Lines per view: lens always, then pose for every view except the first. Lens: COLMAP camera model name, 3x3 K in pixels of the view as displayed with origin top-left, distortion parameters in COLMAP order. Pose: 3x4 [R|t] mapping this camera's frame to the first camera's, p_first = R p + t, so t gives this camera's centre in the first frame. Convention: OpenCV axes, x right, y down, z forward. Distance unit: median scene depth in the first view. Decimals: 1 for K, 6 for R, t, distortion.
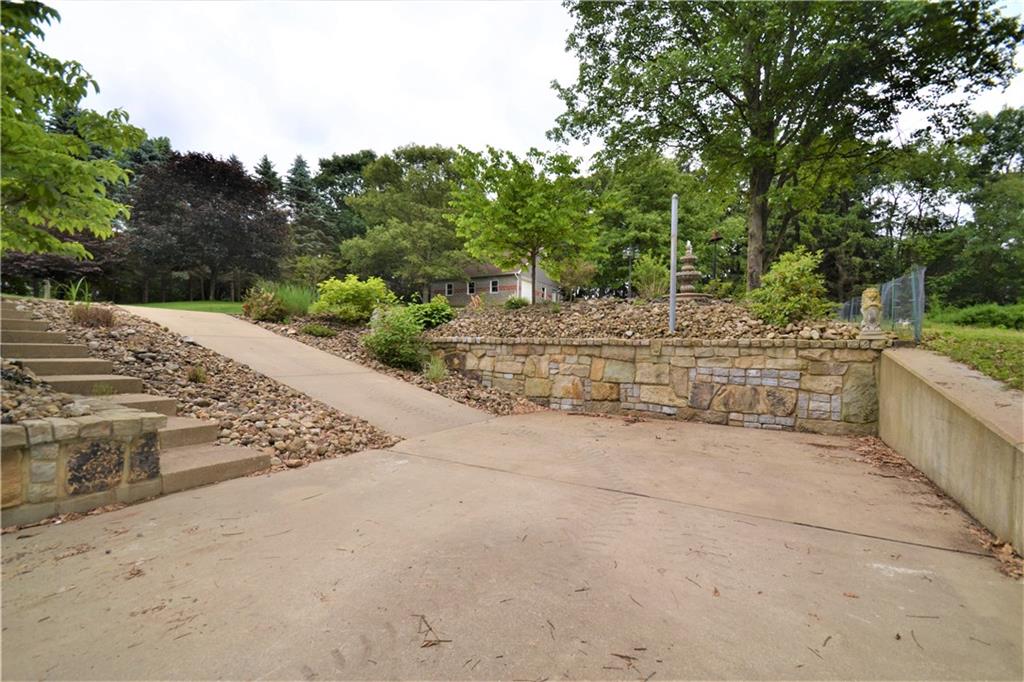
lens RADIAL K [[440.9, 0, 511.6], [0, 440.9, 351.4], [0, 0, 1]] dist [0.001135, -0.012269]
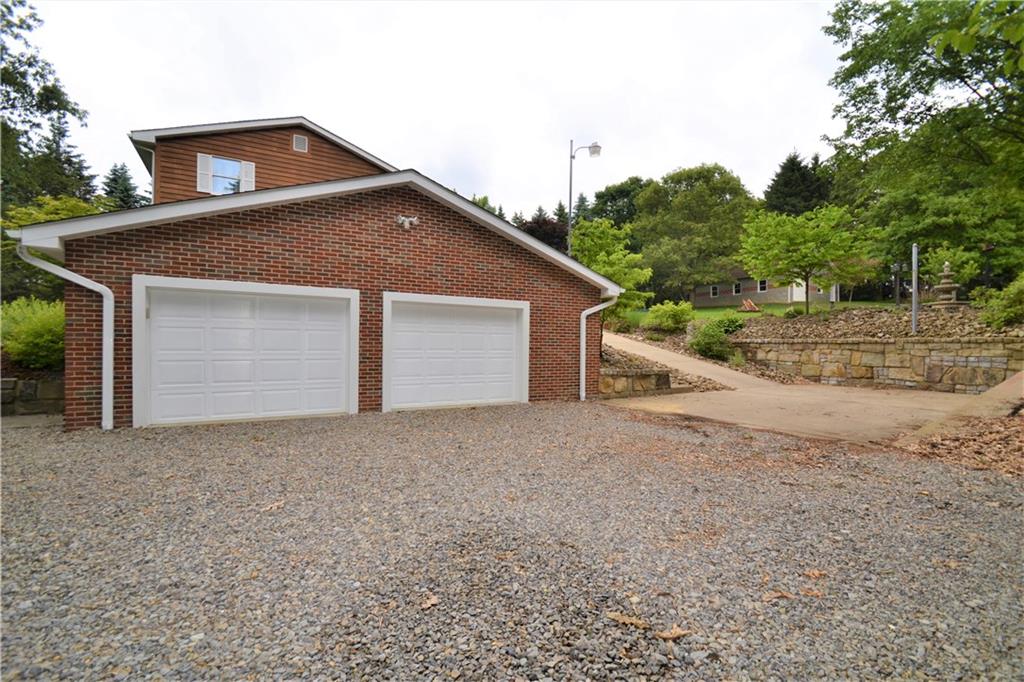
lens RADIAL K [[440.9, 0, 511.6], [0, 440.9, 351.4], [0, 0, 1]] dist [0.001135, -0.012269]
pose [[0.856037, -0.011788, -0.516780, -0.041737], [0.014376, 0.999896, 0.001005, -0.002941], [0.516714, -0.008289, 0.856118, -0.856912]]
